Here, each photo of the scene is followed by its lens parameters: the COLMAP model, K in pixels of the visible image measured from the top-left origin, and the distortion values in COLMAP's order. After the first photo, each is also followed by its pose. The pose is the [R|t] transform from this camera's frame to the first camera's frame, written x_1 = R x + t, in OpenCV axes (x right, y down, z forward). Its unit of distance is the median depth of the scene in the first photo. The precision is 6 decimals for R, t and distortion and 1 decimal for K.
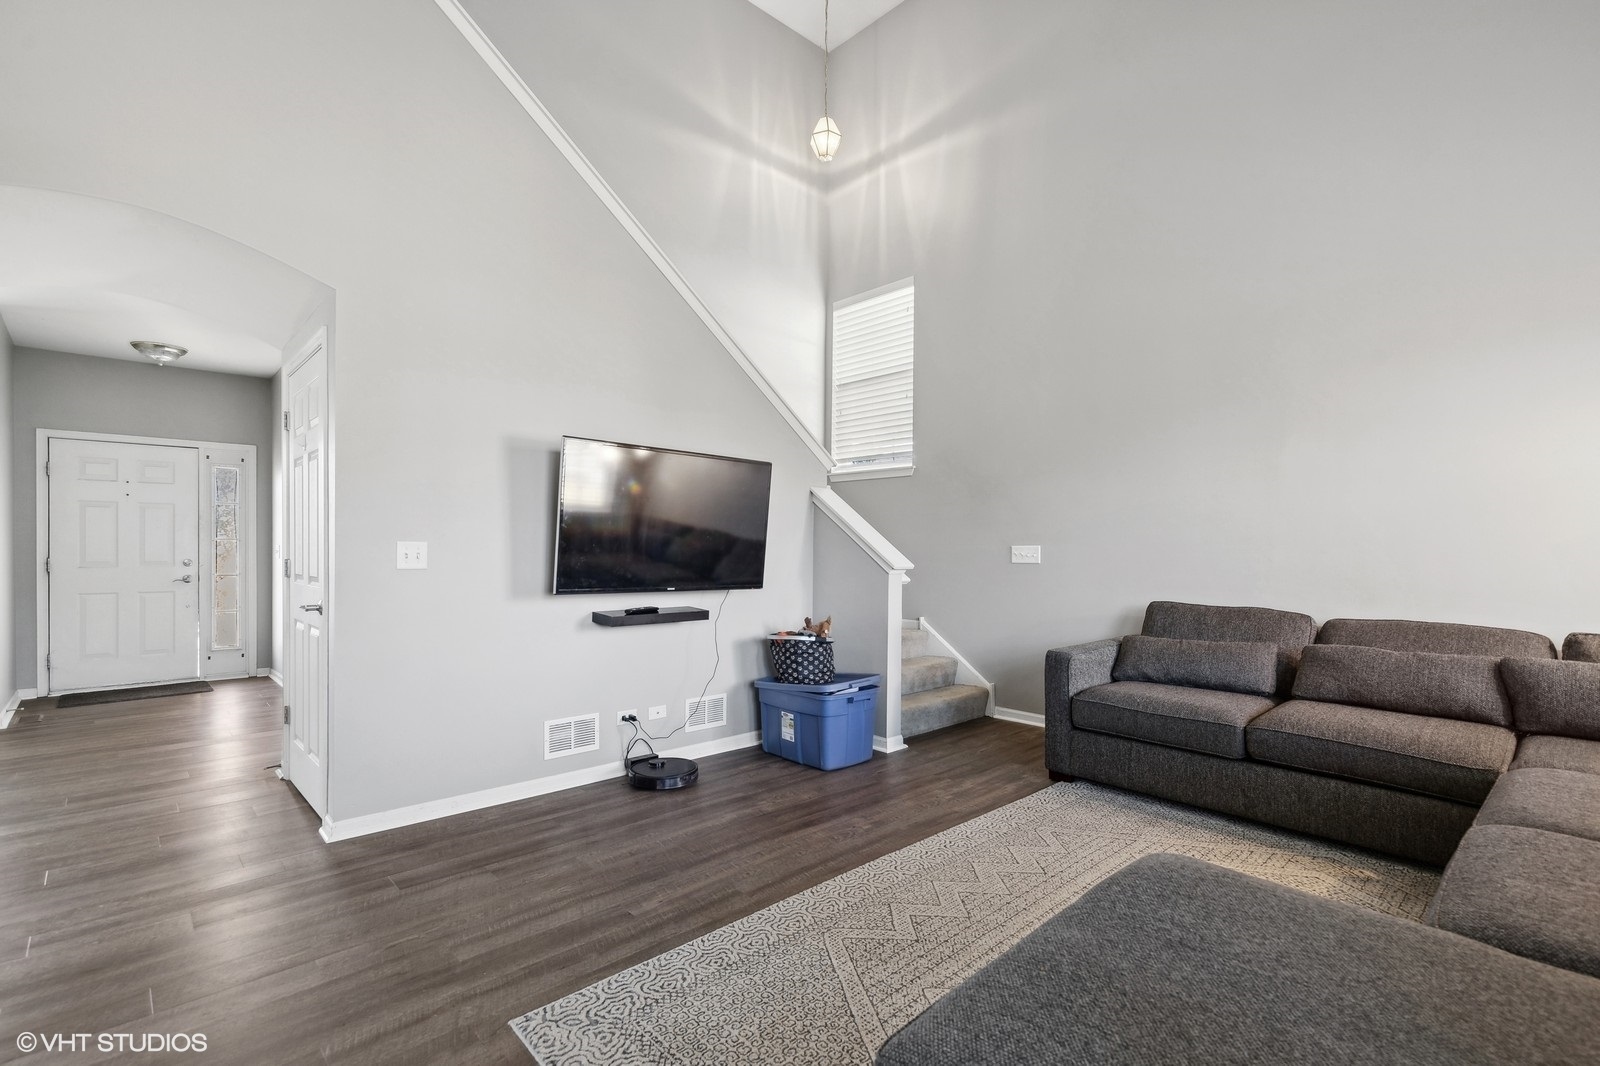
lens RADIAL K [[740.9, 0, 801.6], [0, 740.9, 543.1], [0, 0, 1]] dist [0.000881, 0.000046]
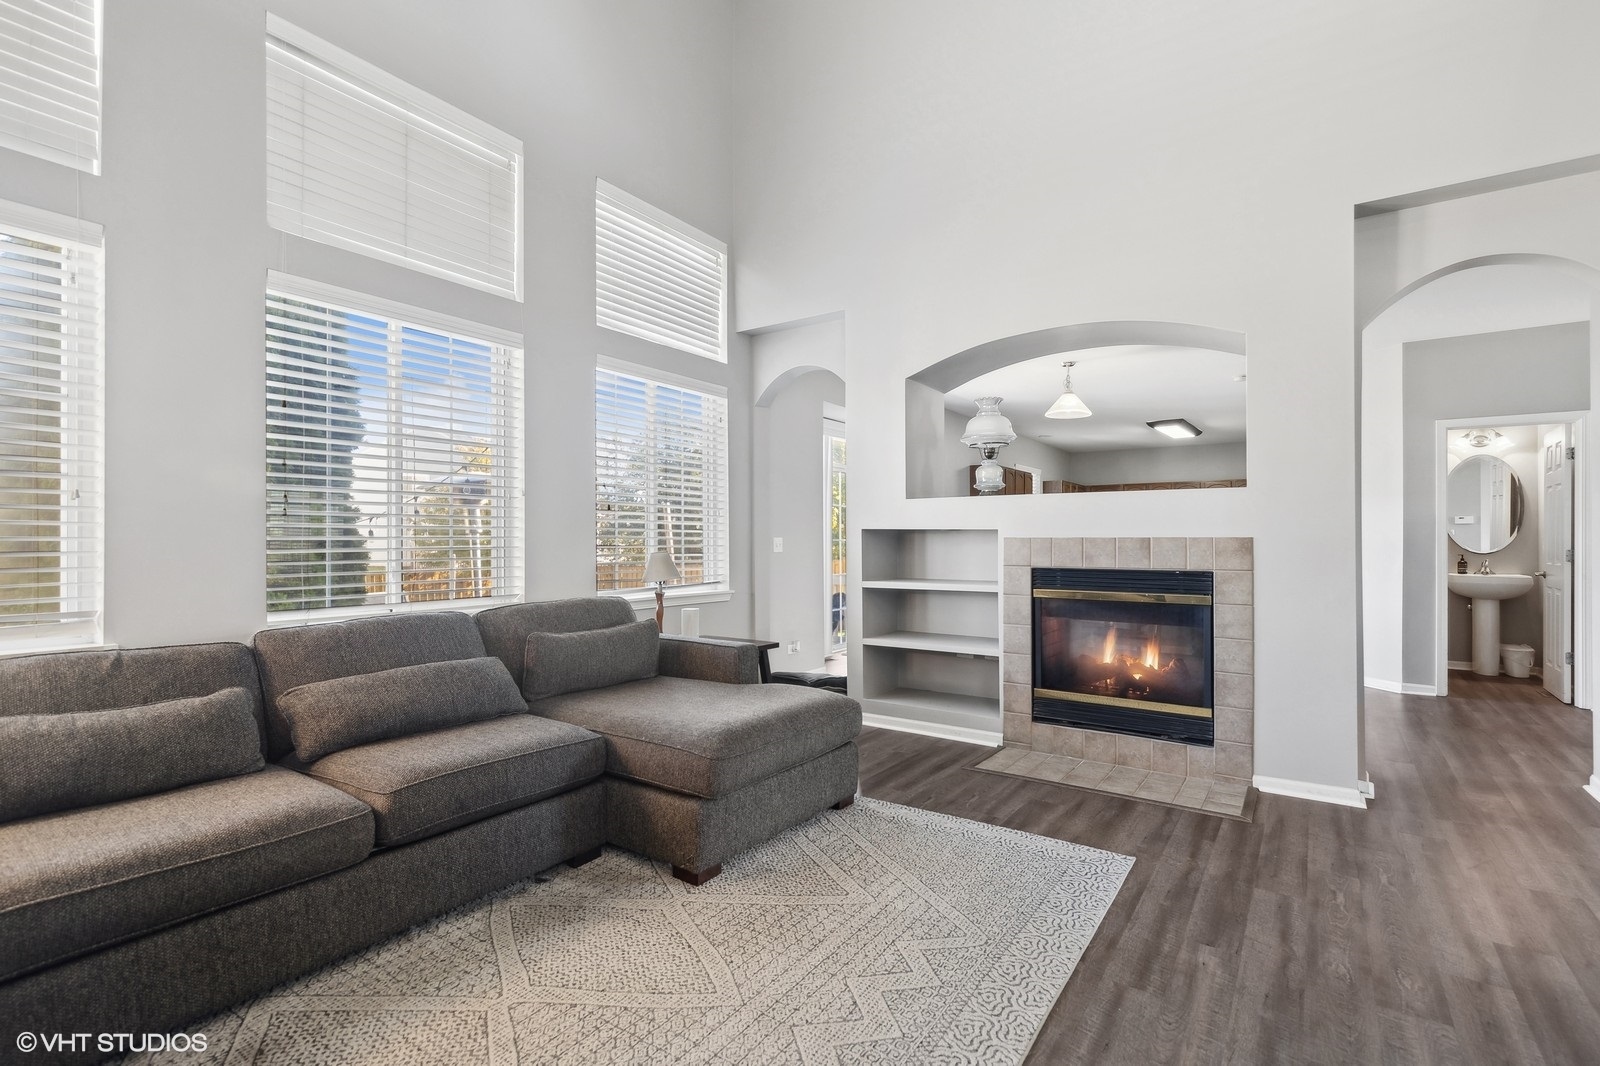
lens RADIAL K [[740.9, 0, 801.6], [0, 740.9, 543.1], [0, 0, 1]] dist [0.000881, 0.000046]
pose [[-0.977976, -0.005119, -0.208654, 0.343154], [-0.003692, 0.999967, -0.007227, 0.014335], [0.208684, -0.006298, -0.977963, 1.379183]]
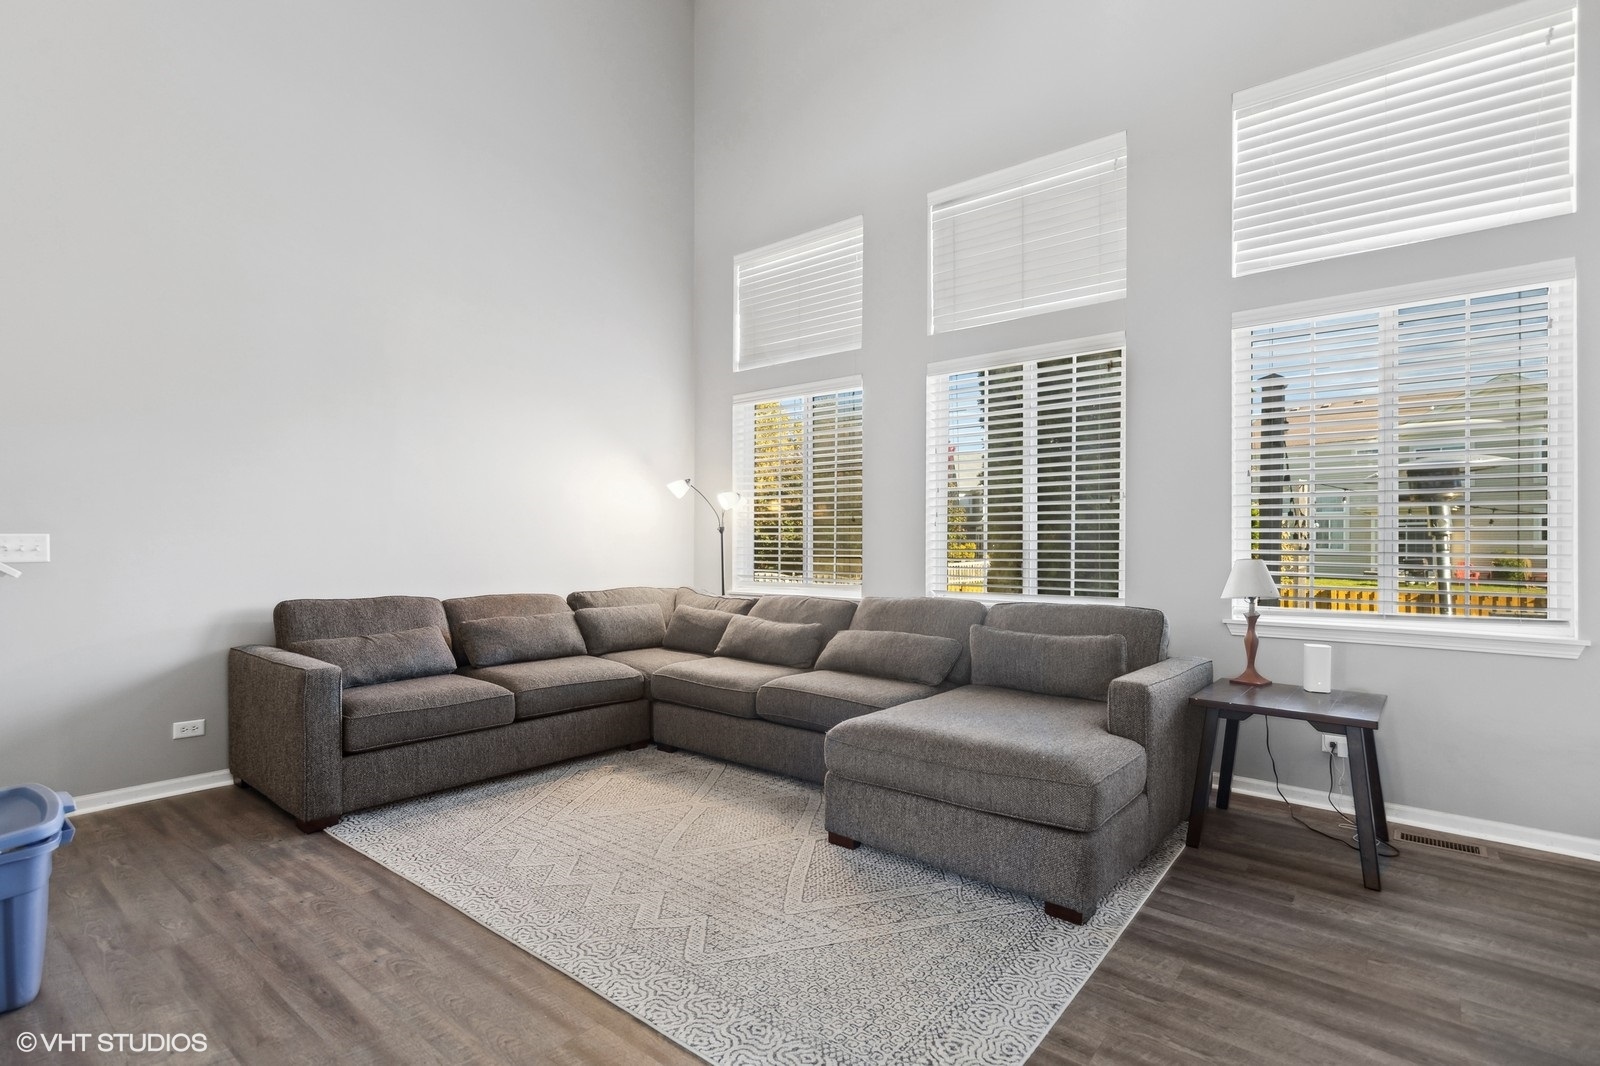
lens RADIAL K [[777.0, 0, 805.6], [0, 777.0, 538.3], [0, 0, 1]] dist [0.010007, -0.000043]
pose [[-0.129030, -0.001164, 0.991640, -0.681571], [-0.009012, 0.999959, 0.000002, 0.001220], [-0.991600, -0.008936, -0.129035, 0.721982]]
